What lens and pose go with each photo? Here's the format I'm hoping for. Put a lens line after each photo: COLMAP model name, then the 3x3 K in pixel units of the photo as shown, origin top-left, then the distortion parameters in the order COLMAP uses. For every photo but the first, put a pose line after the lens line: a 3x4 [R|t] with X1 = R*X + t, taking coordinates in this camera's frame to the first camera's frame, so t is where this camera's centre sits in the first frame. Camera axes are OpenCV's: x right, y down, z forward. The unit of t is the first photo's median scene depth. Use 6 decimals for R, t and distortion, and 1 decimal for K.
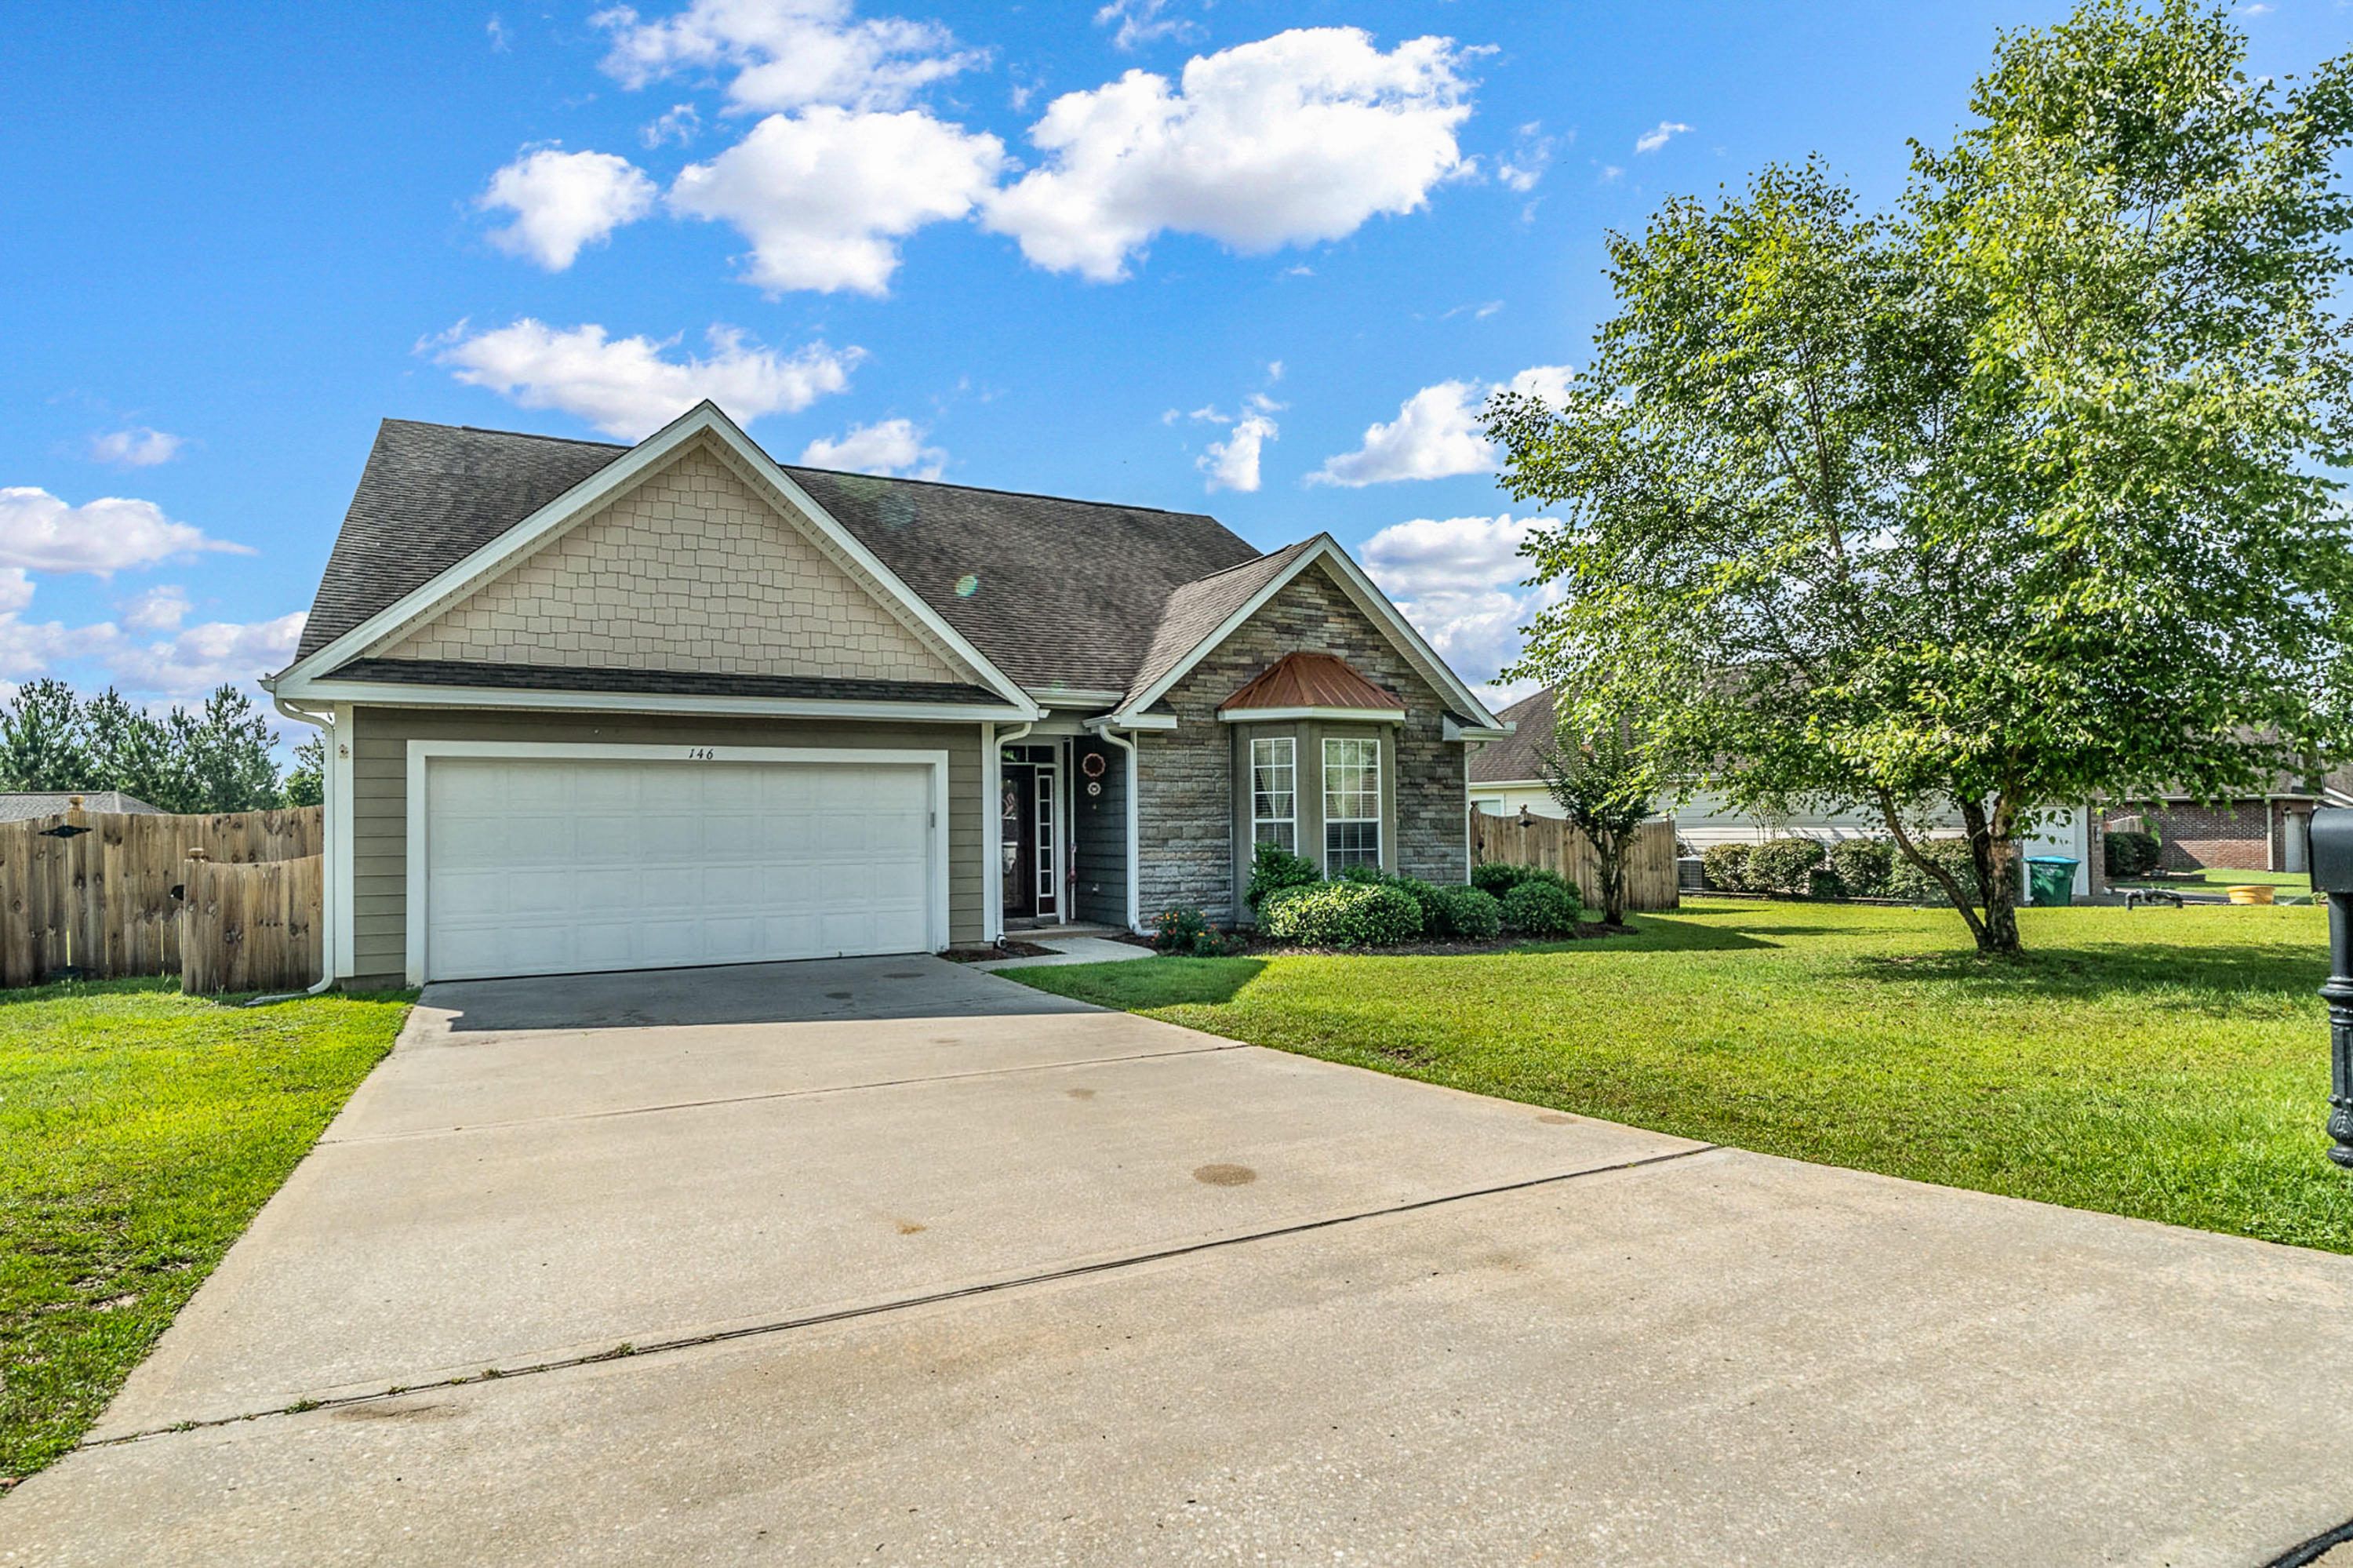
lens RADIAL K [[1255.5, 0, 1163.9], [0, 1255.5, 787.5], [0, 0, 1]] dist [-0.007329, 0.000520]
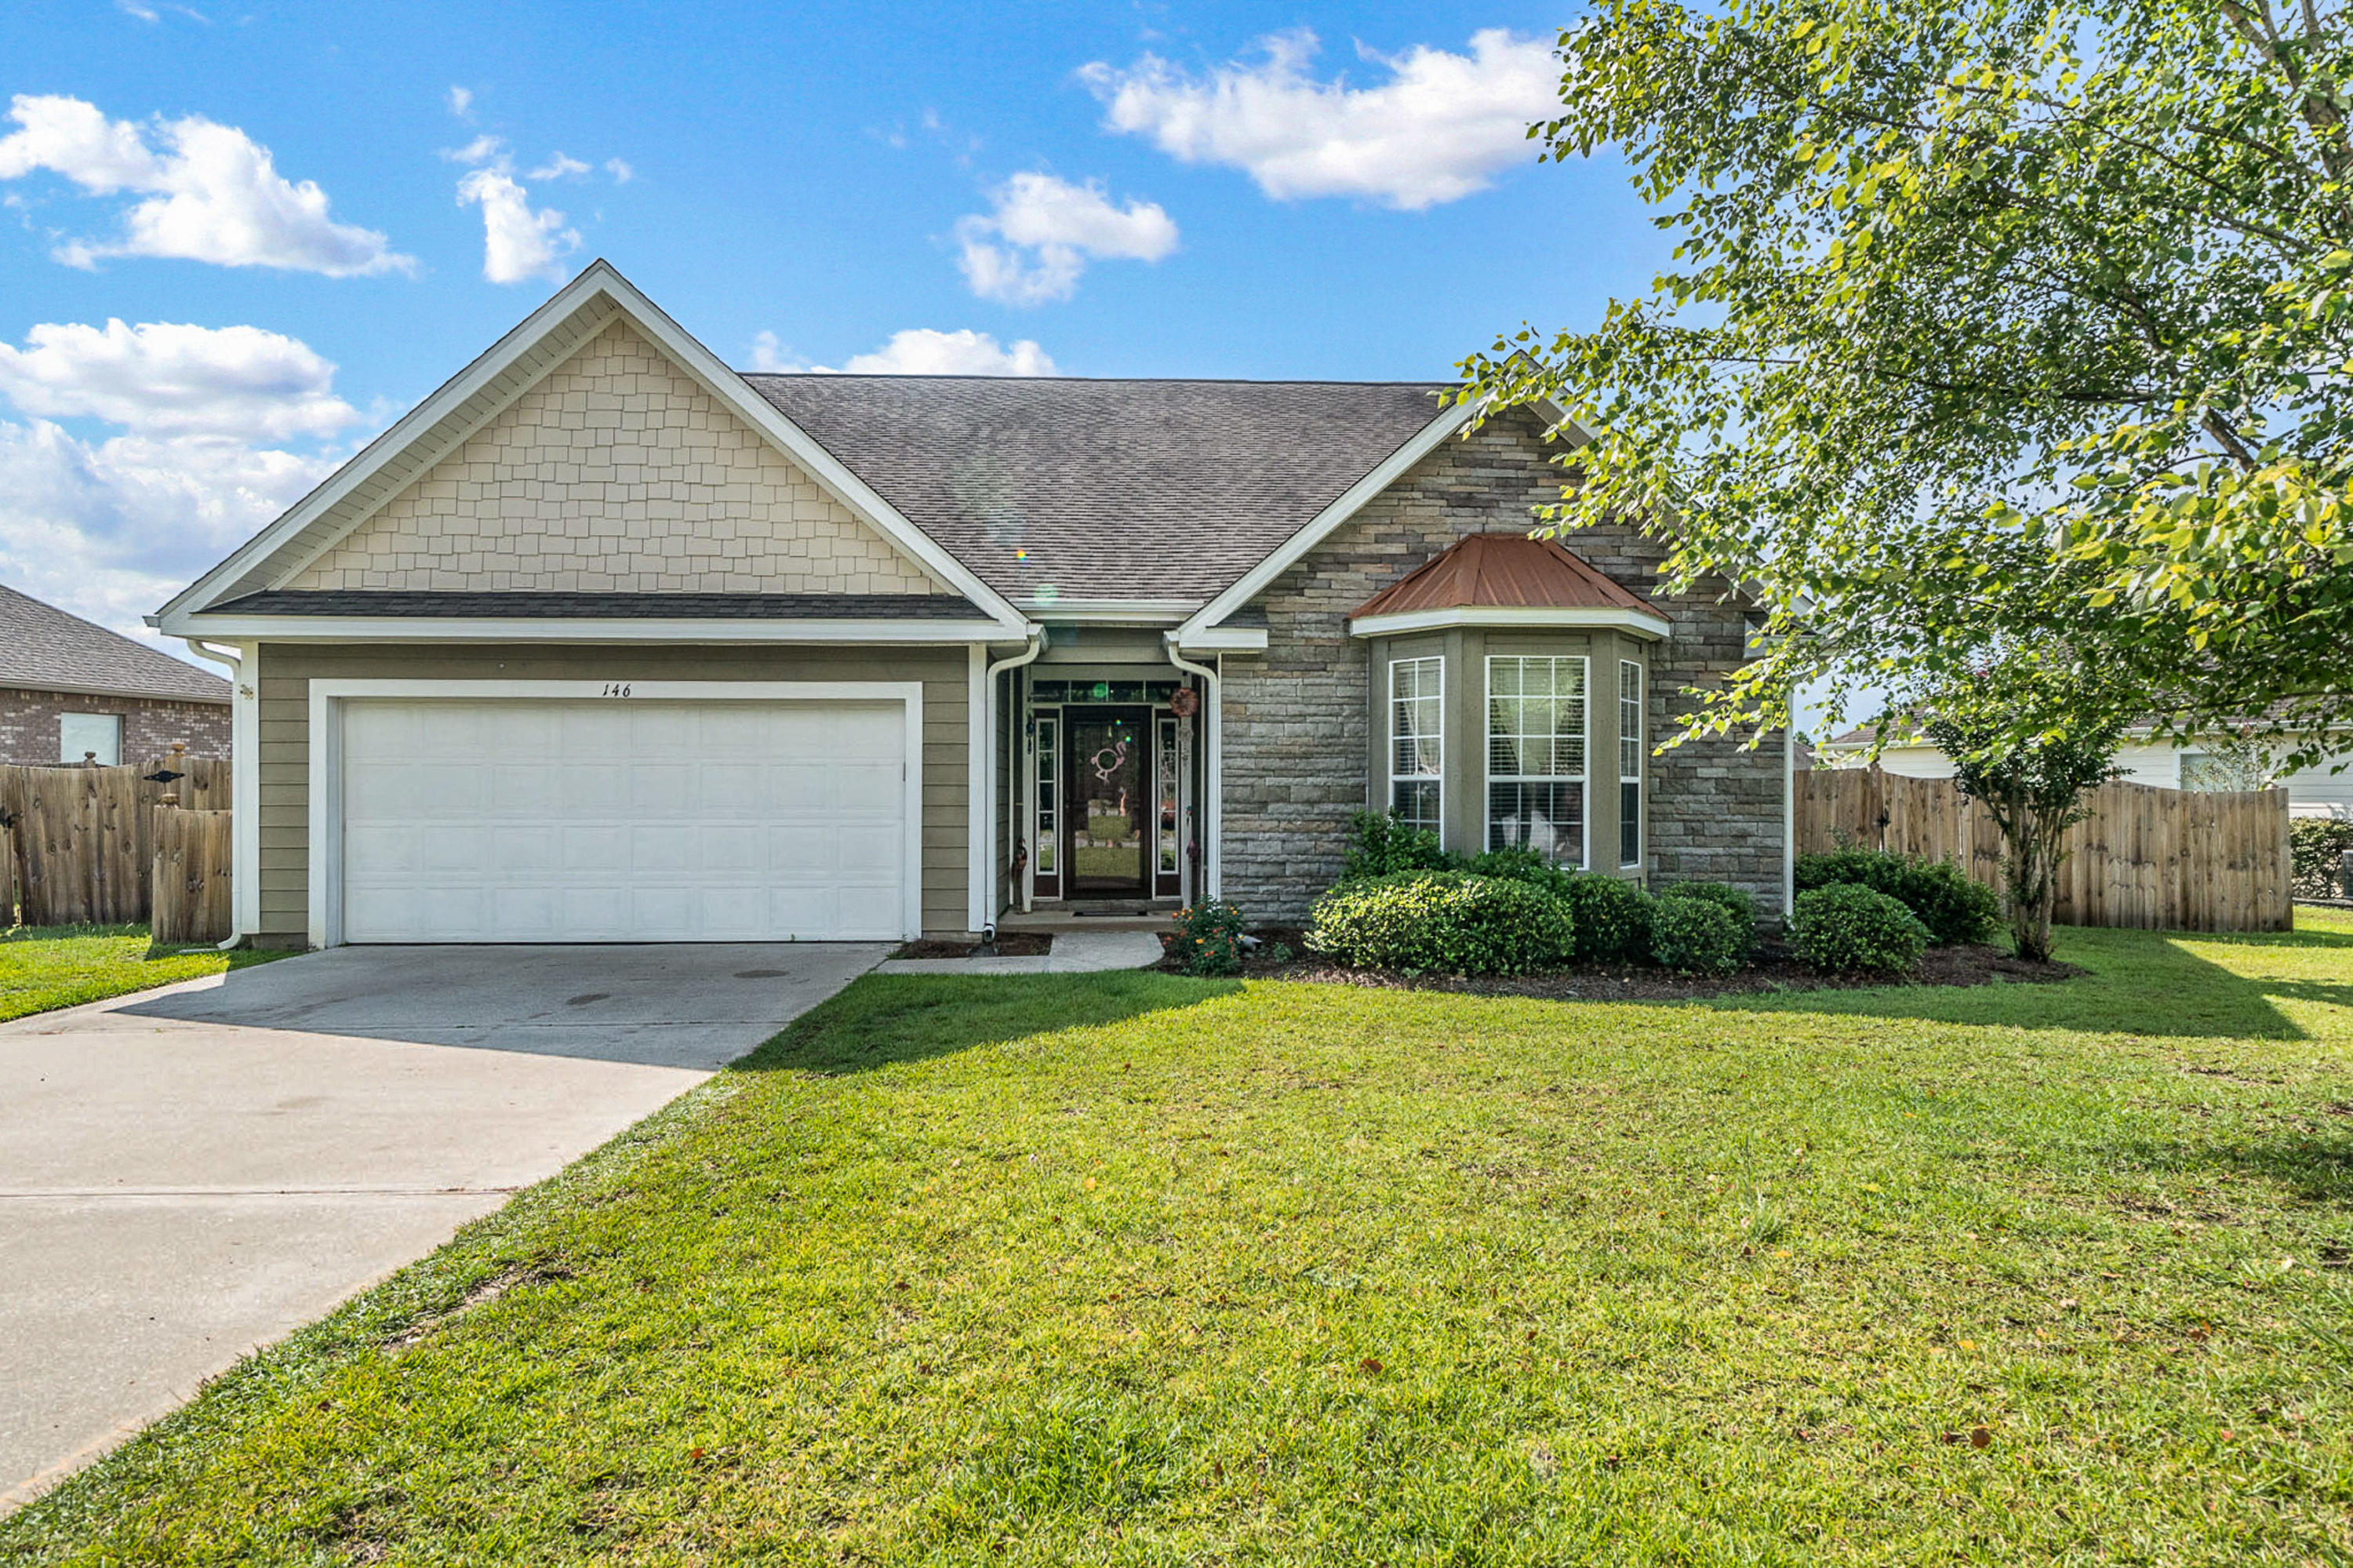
lens RADIAL K [[1255.5, 0, 1188.6], [0, 1255.5, 784.9], [0, 0, 1]] dist [-0.007329, 0.000520]
pose [[0.906031, 0.010368, -0.423083, 0.301148], [0.001322, 0.999626, 0.027328, 0.012698], [0.423208, -0.025320, 0.905679, 0.366865]]
